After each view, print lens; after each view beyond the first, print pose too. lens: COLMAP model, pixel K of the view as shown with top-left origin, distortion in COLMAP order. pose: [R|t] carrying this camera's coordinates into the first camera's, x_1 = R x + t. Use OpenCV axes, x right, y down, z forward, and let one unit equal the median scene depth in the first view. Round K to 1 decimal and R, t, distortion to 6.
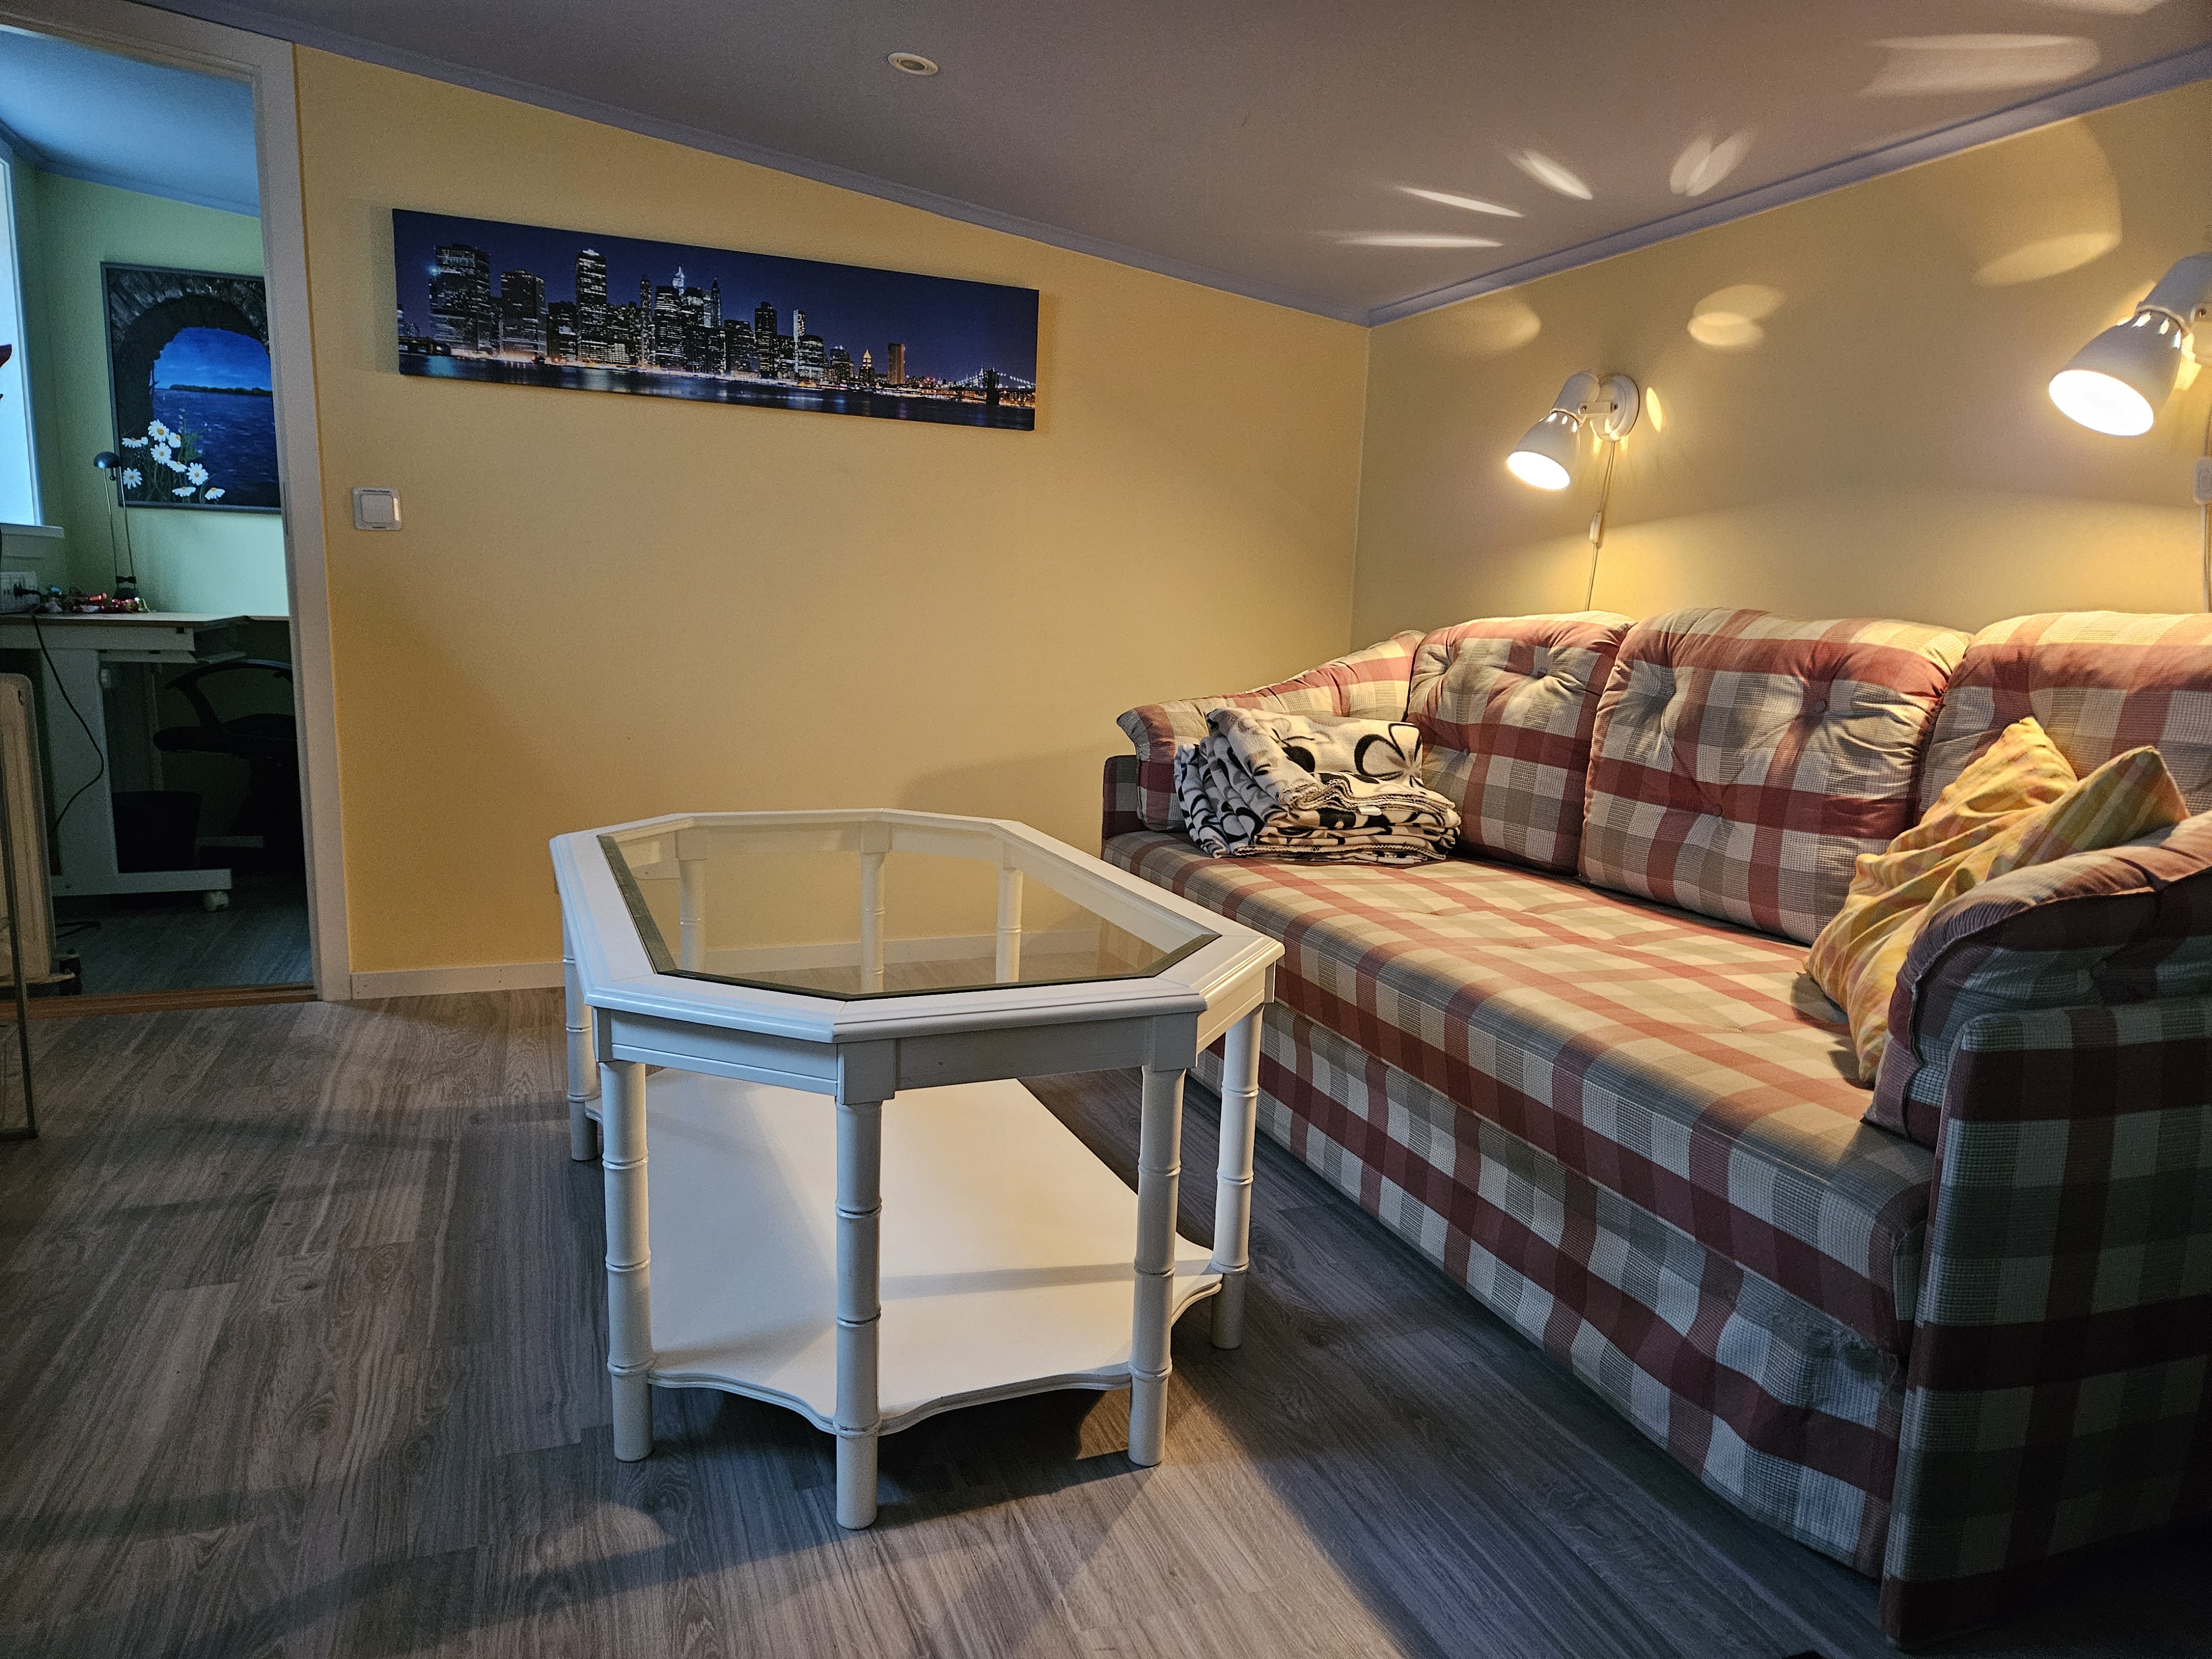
lens RADIAL K [[1452.7, 0, 1125.7], [0, 1452.7, 853.5], [0, 0, 1]] dist [0.065237, -0.065258]
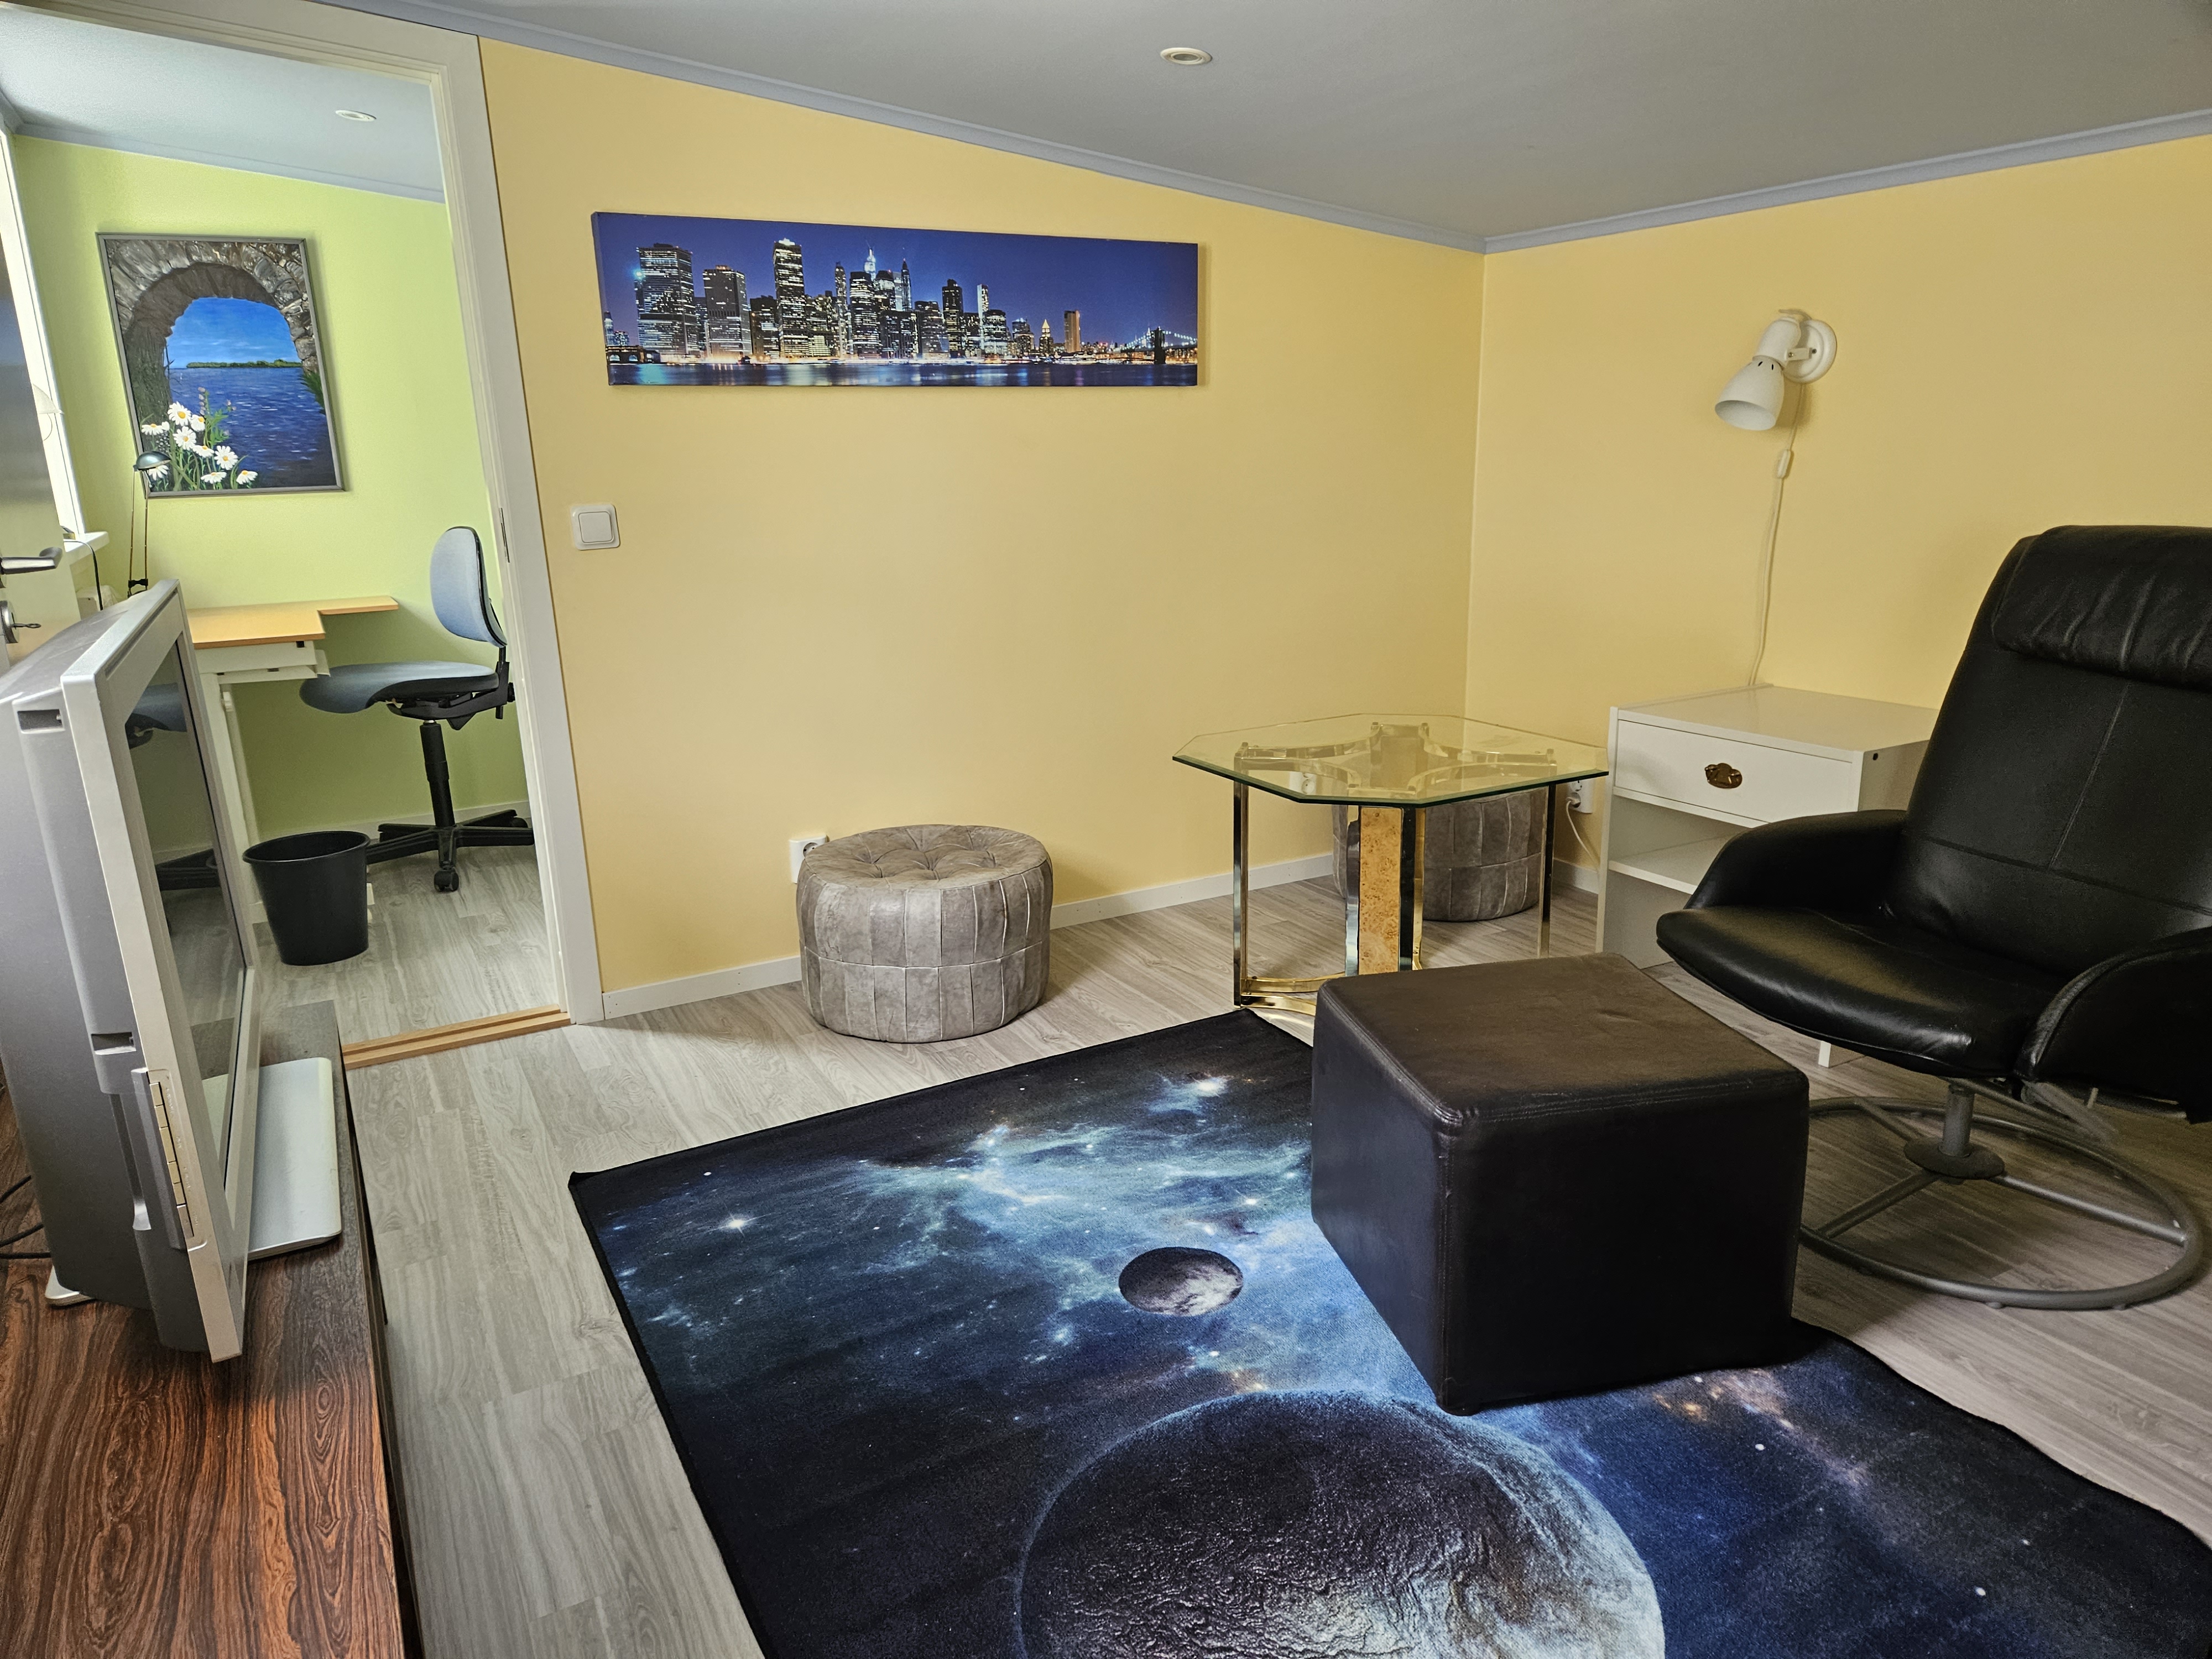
lens RADIAL K [[1452.7, 0, 1101.7], [0, 1452.7, 828.8], [0, 0, 1]] dist [0.065237, -0.065258]
pose [[0.990387, -0.090663, 0.104467, -0.309762], [0.080805, 0.992190, 0.095024, -0.105588], [-0.112266, -0.085669, 0.989978, -0.014164]]
